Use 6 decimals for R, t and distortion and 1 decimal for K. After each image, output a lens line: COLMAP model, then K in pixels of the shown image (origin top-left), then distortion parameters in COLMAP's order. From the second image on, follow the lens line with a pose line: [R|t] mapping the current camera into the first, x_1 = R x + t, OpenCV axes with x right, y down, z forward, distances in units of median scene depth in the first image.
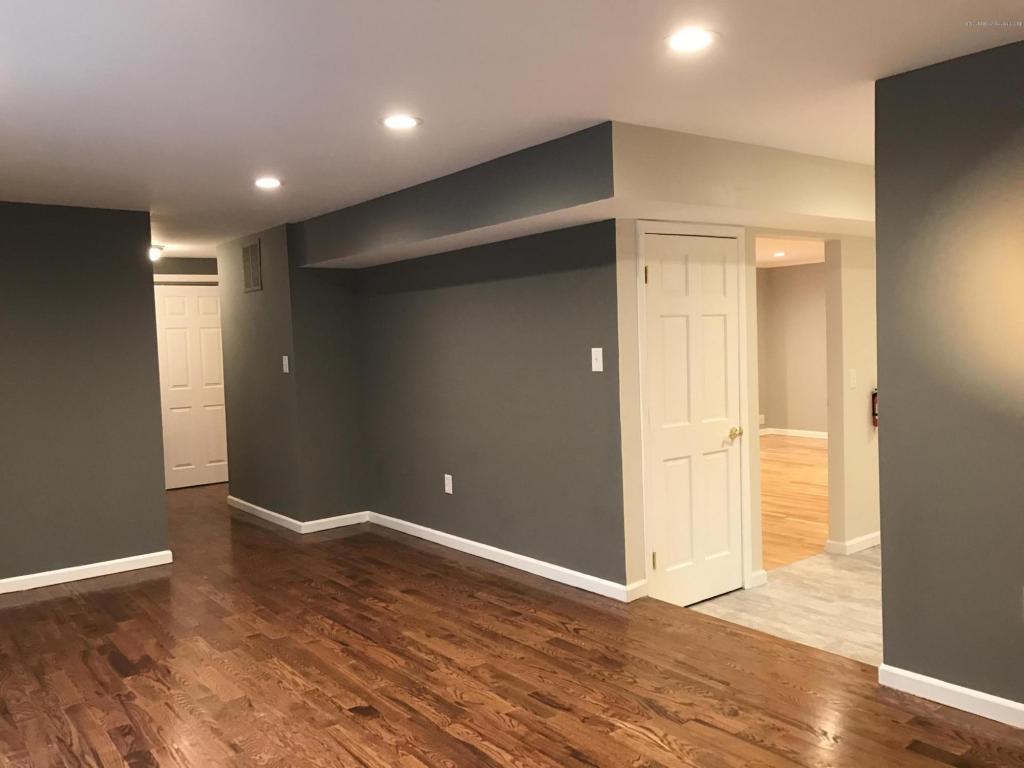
lens RADIAL K [[840.9, 0, 513.8], [0, 840.9, 381.1], [0, 0, 1]] dist [0.042321, -0.030544]
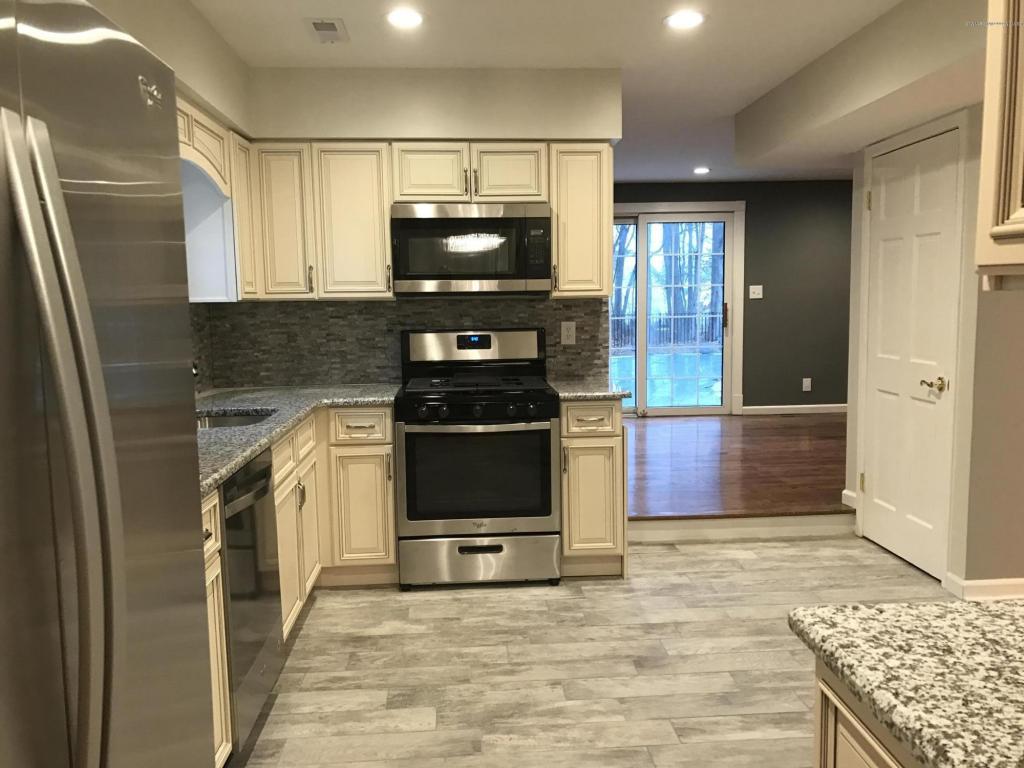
lens RADIAL K [[840.9, 0, 513.6], [0, 840.9, 382.2], [0, 0, 1]] dist [0.042321, -0.030544]
pose [[-0.559536, 0.129663, -0.818601, 1.203476], [-0.008507, 0.986736, 0.162110, -0.068612], [0.828763, 0.097670, -0.551011, 1.174669]]
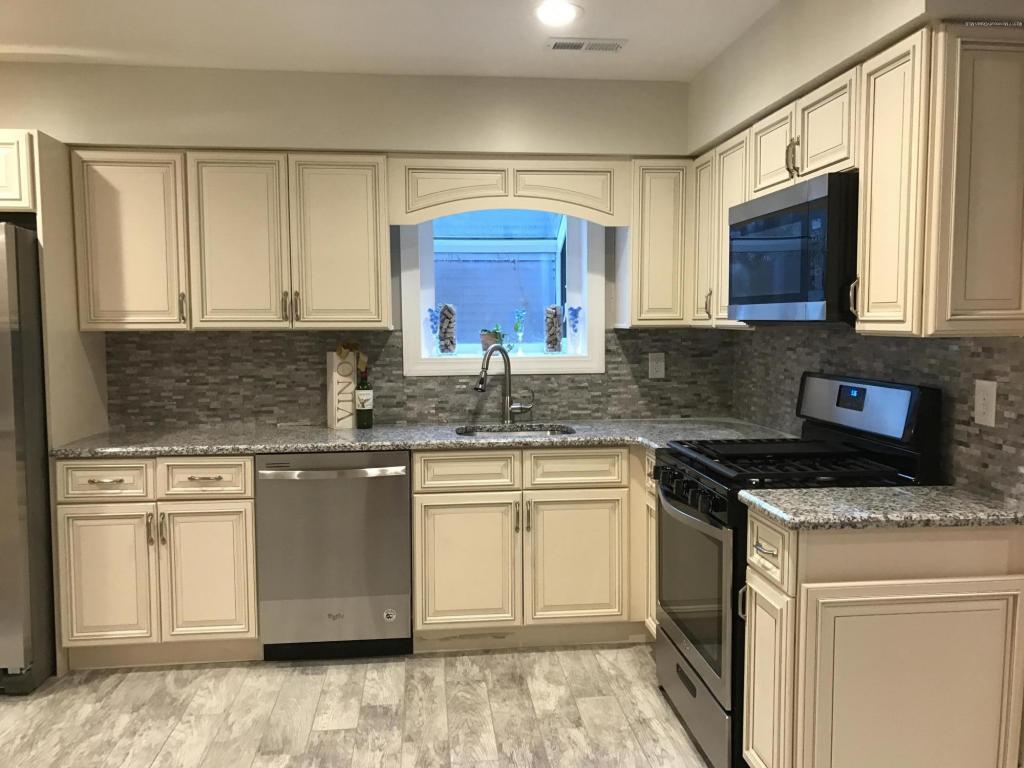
lens RADIAL K [[840.9, 0, 512.2], [0, 840.9, 383.3], [0, 0, 1]] dist [0.042321, -0.030544]
pose [[-0.848263, 0.000069, 0.529575, 0.326784], [0.063234, 0.992859, 0.101158, -0.046814], [-0.525786, 0.119296, -0.842210, 1.251671]]
